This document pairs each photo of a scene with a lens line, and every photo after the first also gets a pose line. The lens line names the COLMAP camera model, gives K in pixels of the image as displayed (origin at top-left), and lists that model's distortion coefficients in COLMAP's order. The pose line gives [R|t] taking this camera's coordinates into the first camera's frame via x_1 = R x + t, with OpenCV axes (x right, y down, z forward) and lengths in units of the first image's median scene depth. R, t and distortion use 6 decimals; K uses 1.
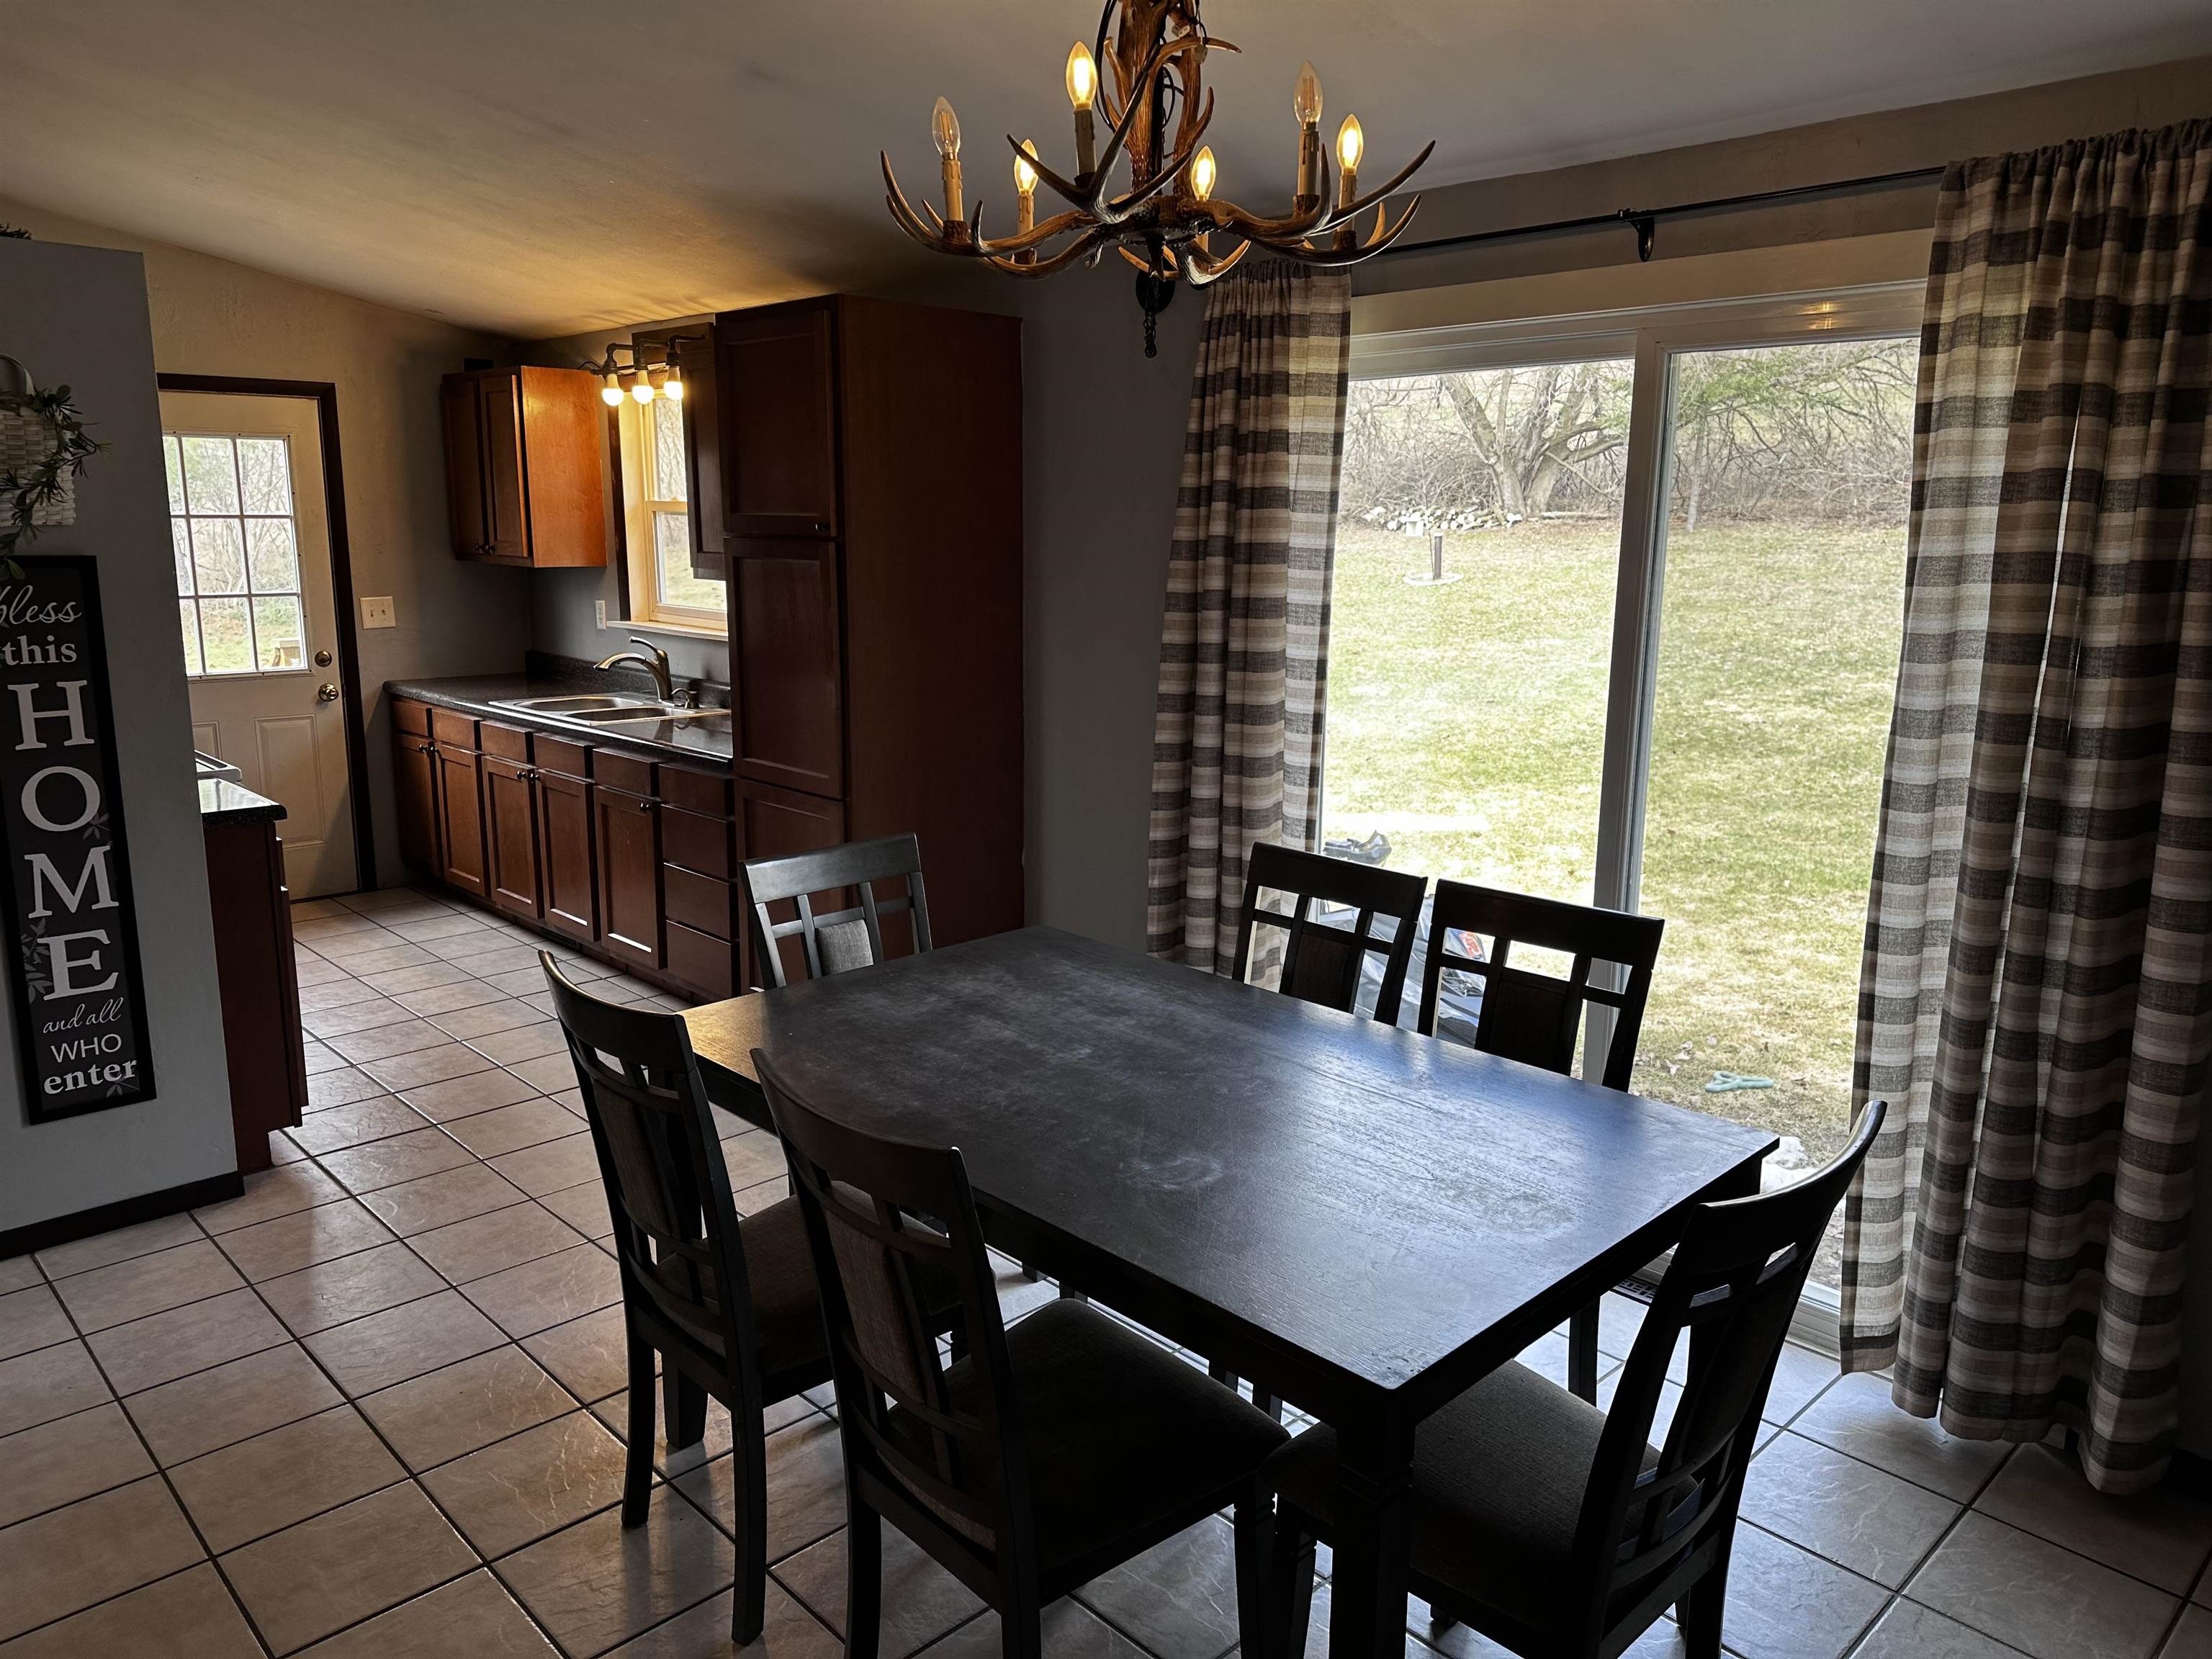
lens RADIAL K [[1532.4, 0, 1095.7], [0, 1532.4, 807.6], [0, 0, 1]] dist [0.083656, -0.104370]
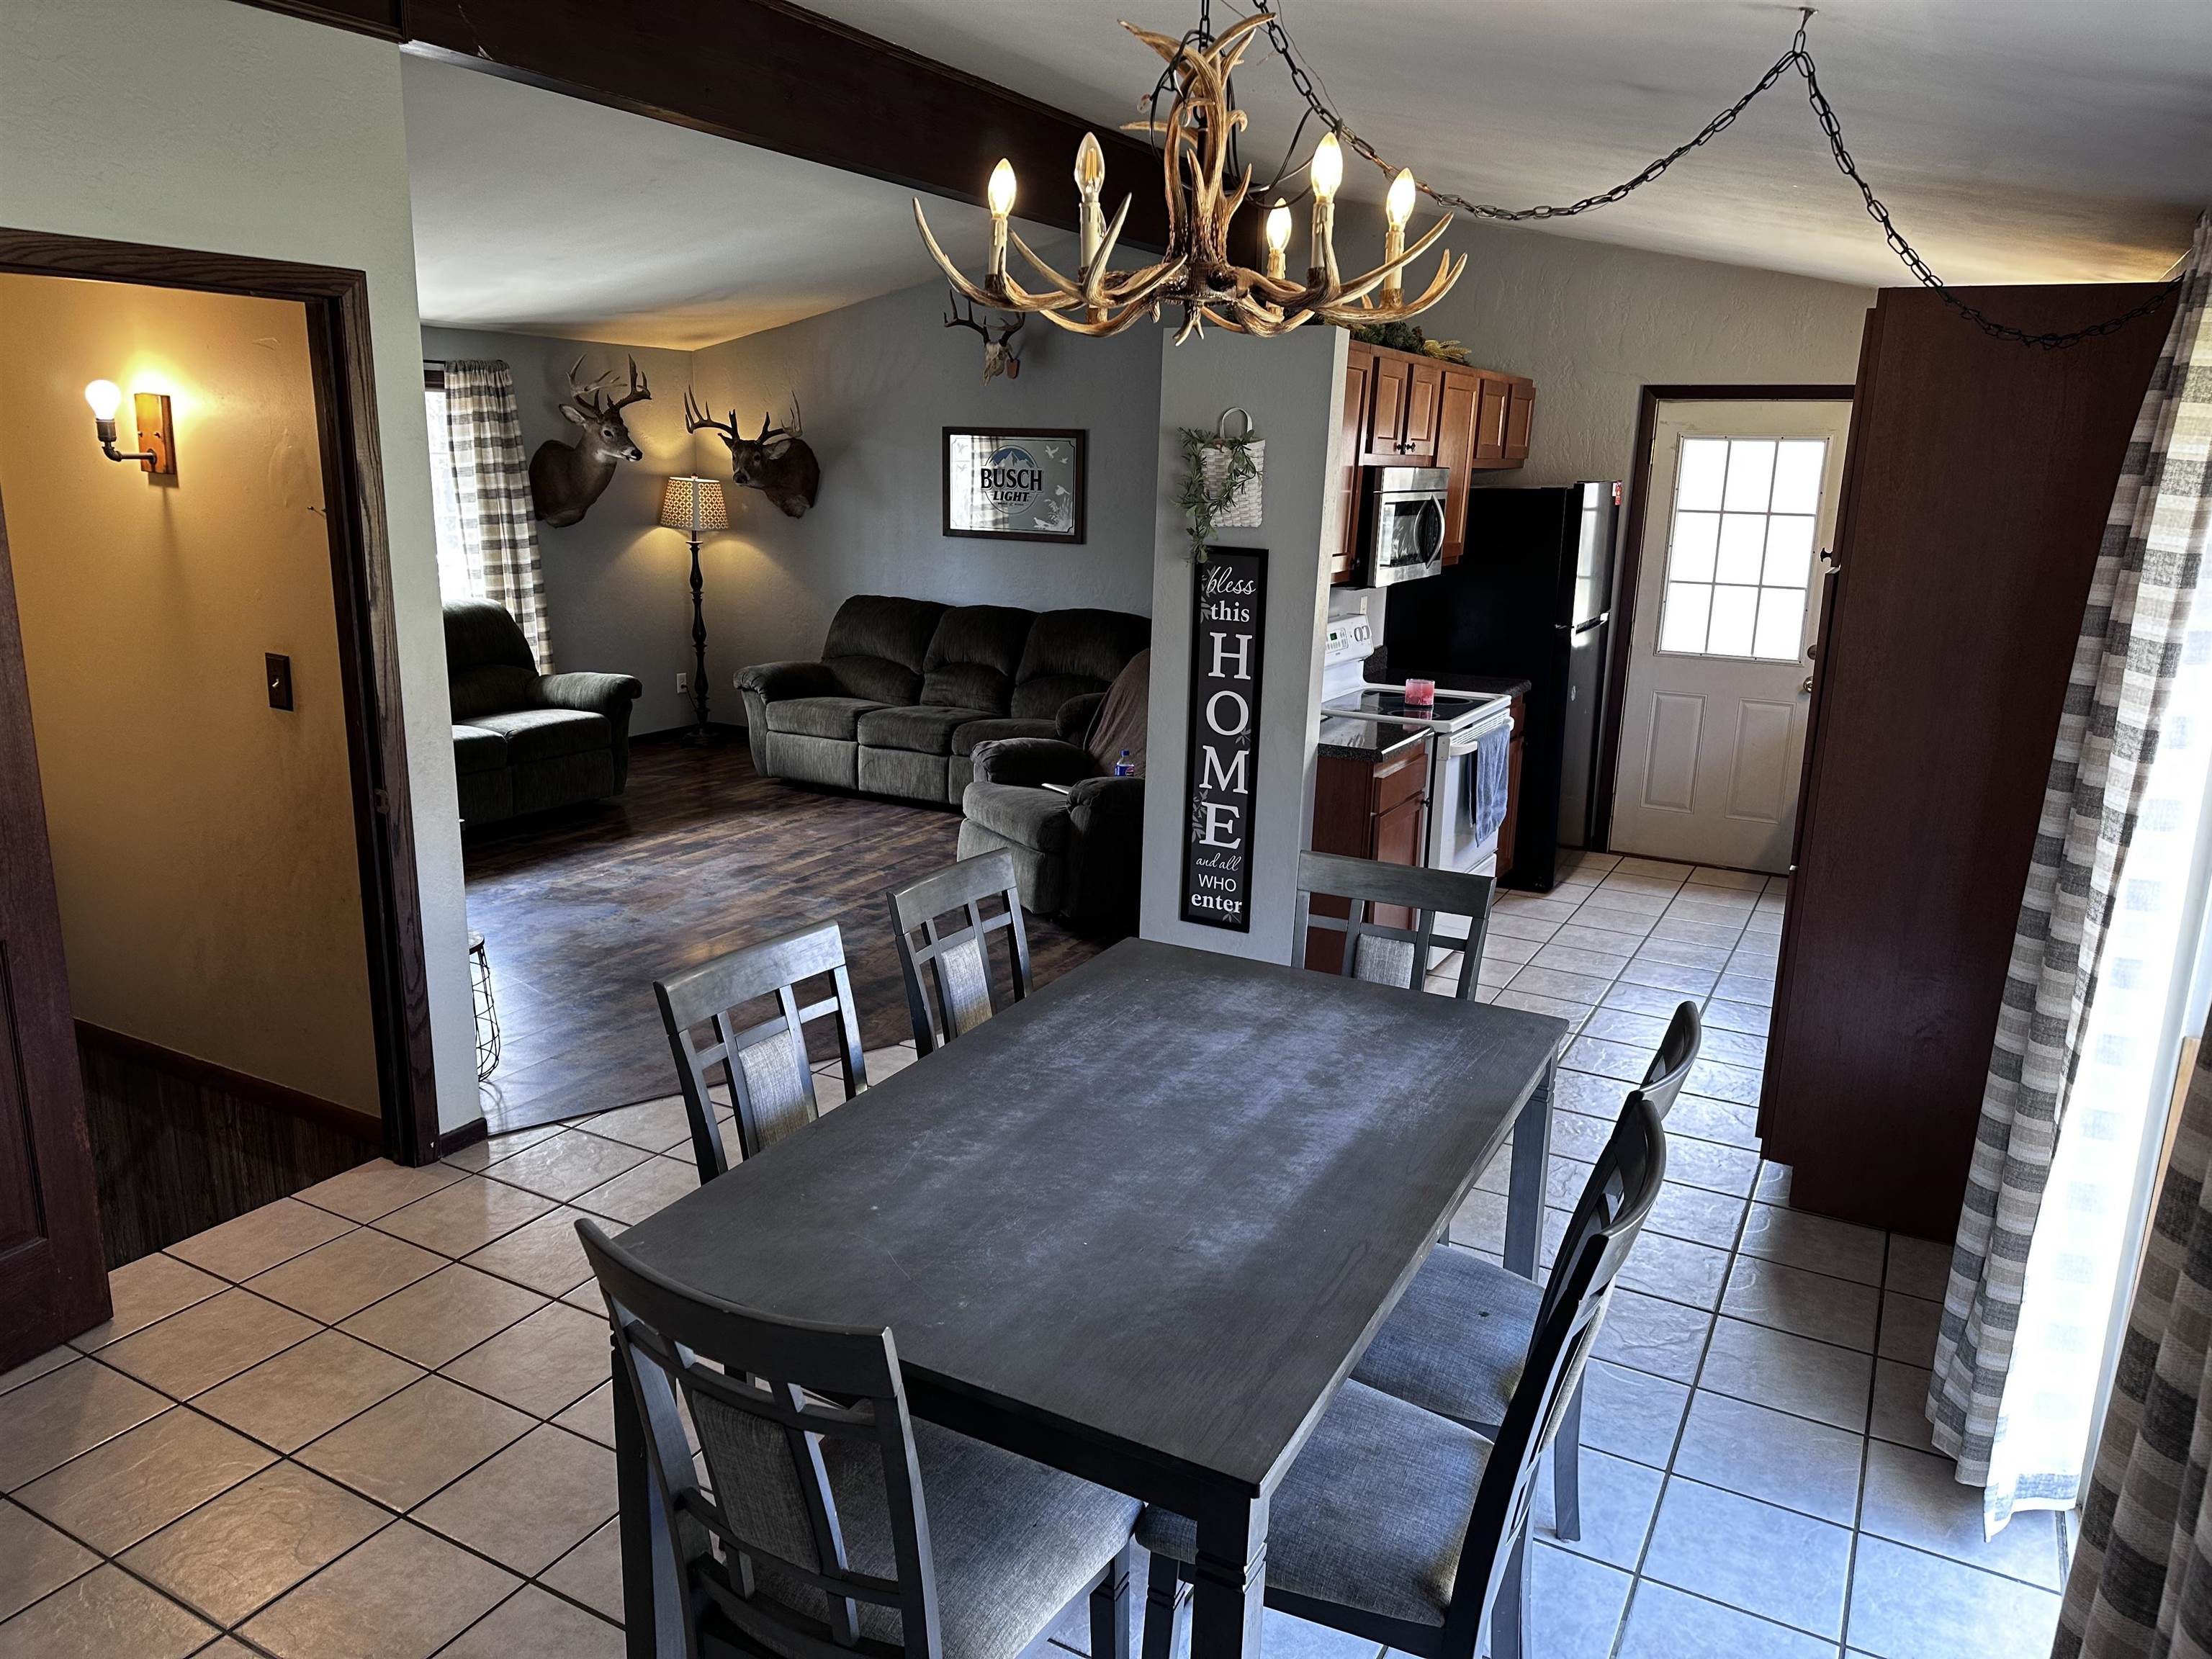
lens RADIAL K [[1532.4, 0, 1106.9], [0, 1532.4, 815.8], [0, 0, 1]] dist [0.083656, -0.104370]
pose [[0.306557, 0.220504, -0.925959, 0.617154], [-0.198263, 0.966253, 0.164460, -0.118820], [0.930975, 0.133167, 0.339930, 0.387467]]
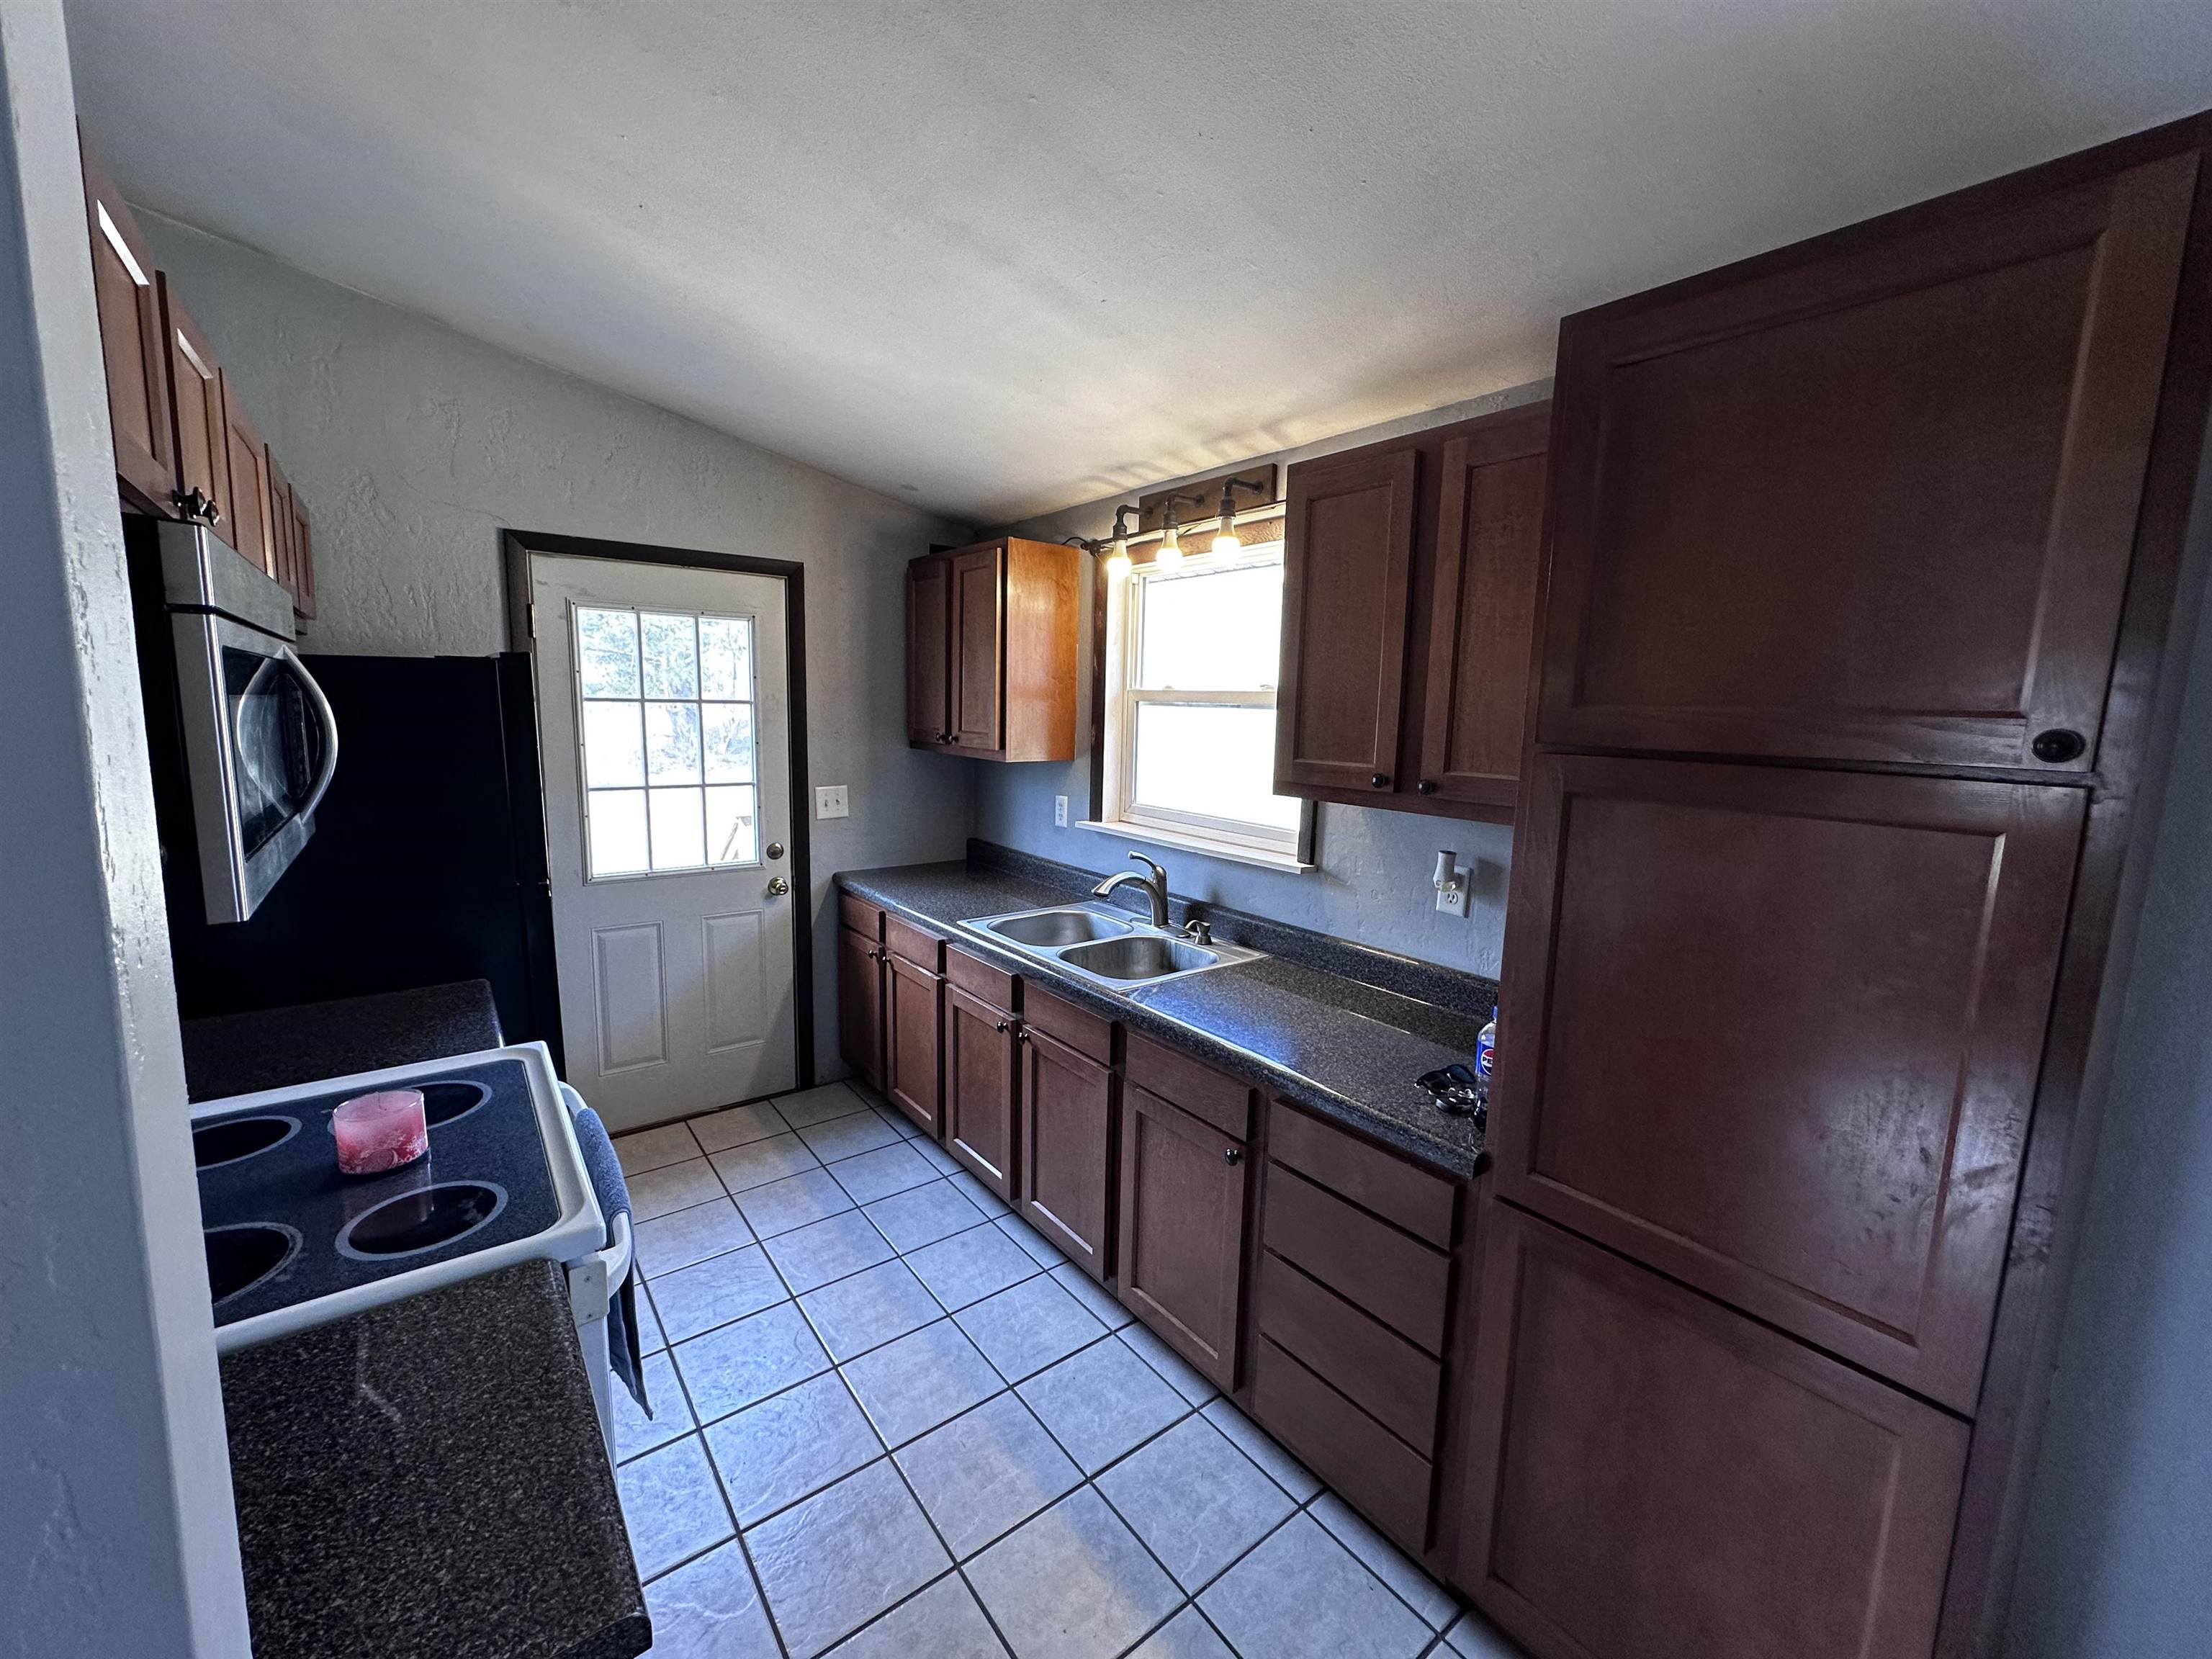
lens RADIAL K [[878.9, 0, 1118.1], [0, 878.9, 823.2], [0, 0, 1]] dist [-0.002020, 0.000229]
pose [[0.996038, 0.029706, -0.083825, -0.433877], [-0.033863, 0.998244, -0.048610, -0.166582], [0.082234, 0.051256, 0.995294, 0.858182]]
